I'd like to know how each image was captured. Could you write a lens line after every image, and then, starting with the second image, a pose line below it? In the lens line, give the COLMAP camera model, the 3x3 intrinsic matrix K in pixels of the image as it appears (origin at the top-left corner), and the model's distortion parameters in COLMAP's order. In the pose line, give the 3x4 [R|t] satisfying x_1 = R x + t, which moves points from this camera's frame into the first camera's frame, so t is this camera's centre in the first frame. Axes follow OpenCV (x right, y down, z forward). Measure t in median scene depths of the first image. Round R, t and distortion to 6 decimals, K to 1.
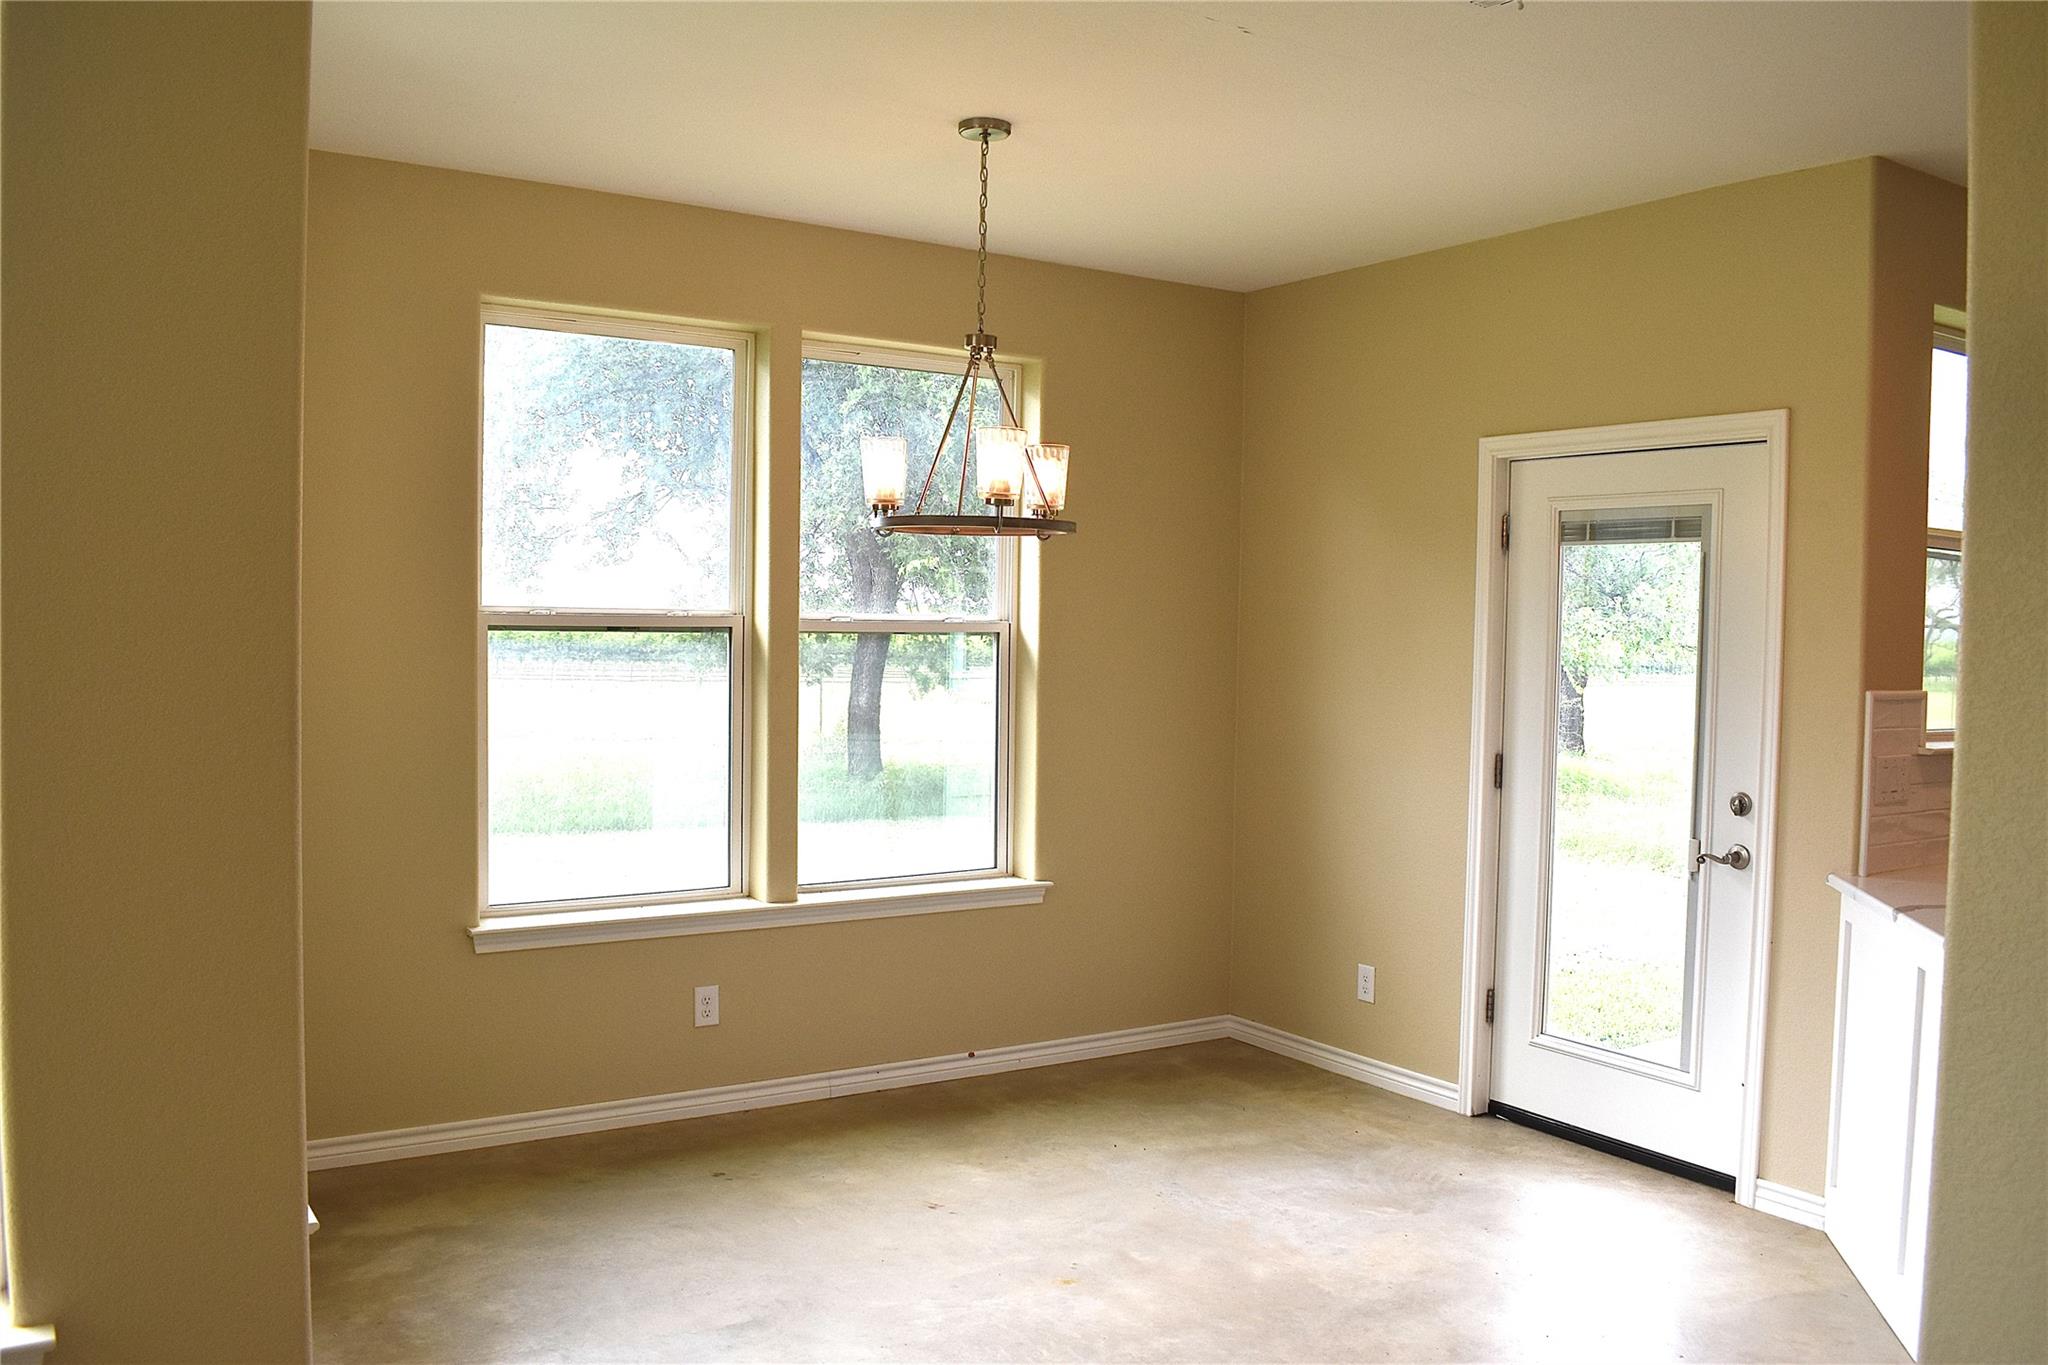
lens RADIAL K [[1730.3, 0, 1024.0], [0, 1730.3, 682.5], [0, 0, 1]] dist [-0.084527, -0.009153]
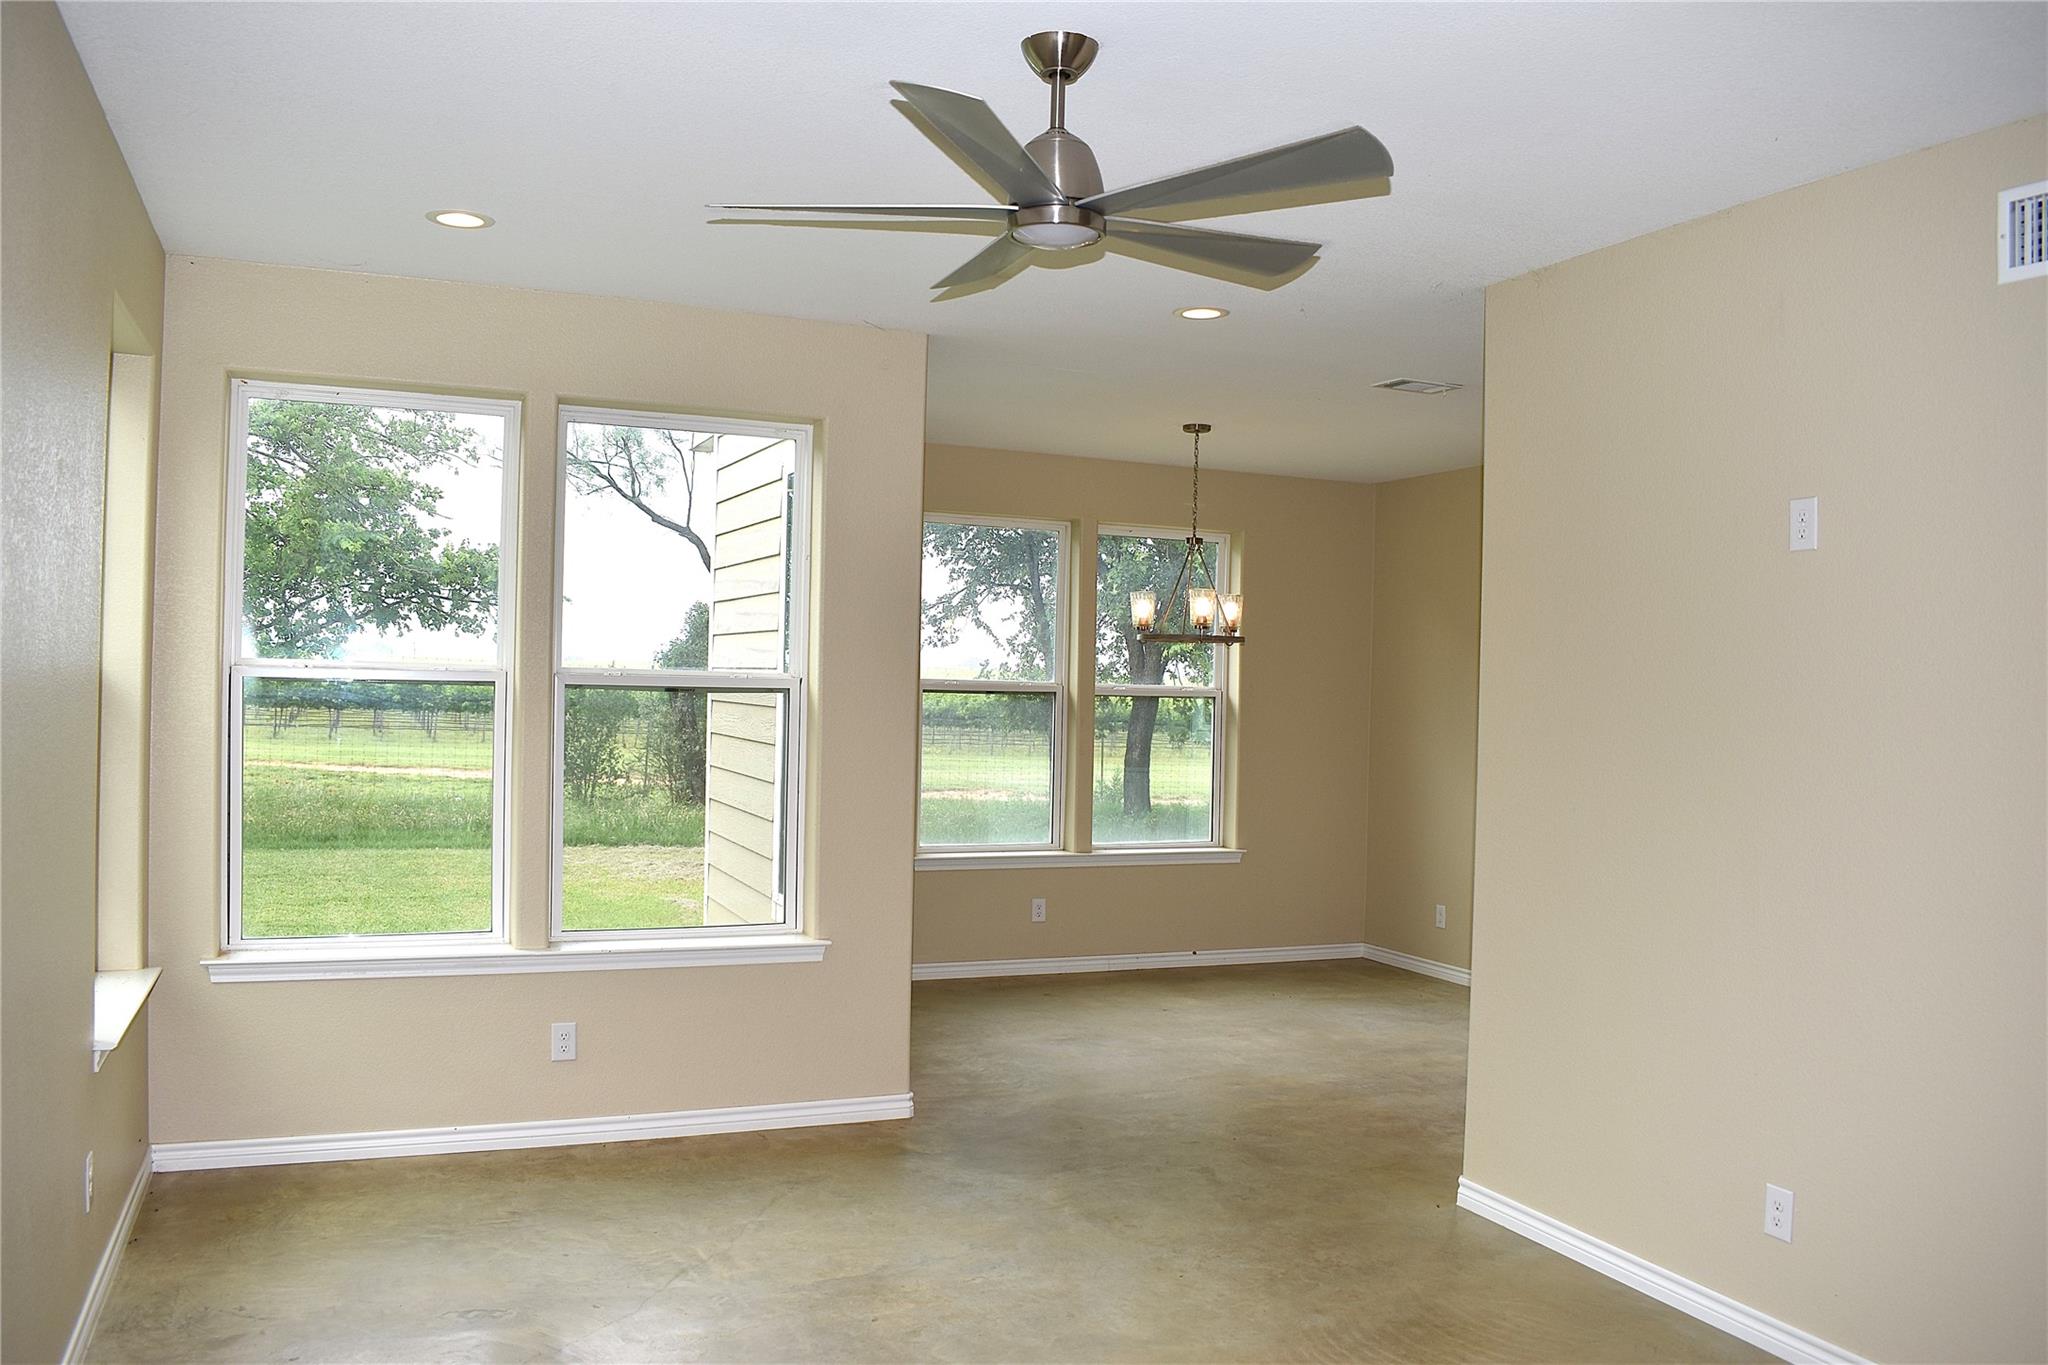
lens RADIAL K [[1614.0, 0, 1024.0], [0, 1614.0, 682.5], [0, 0, 1]] dist [-0.001682, -0.001381]
pose [[0.986486, 0.007700, -0.163664, 0.059390], [-0.014436, 0.999095, -0.040012, 0.022080], [0.163207, 0.041834, 0.985704, -0.558932]]
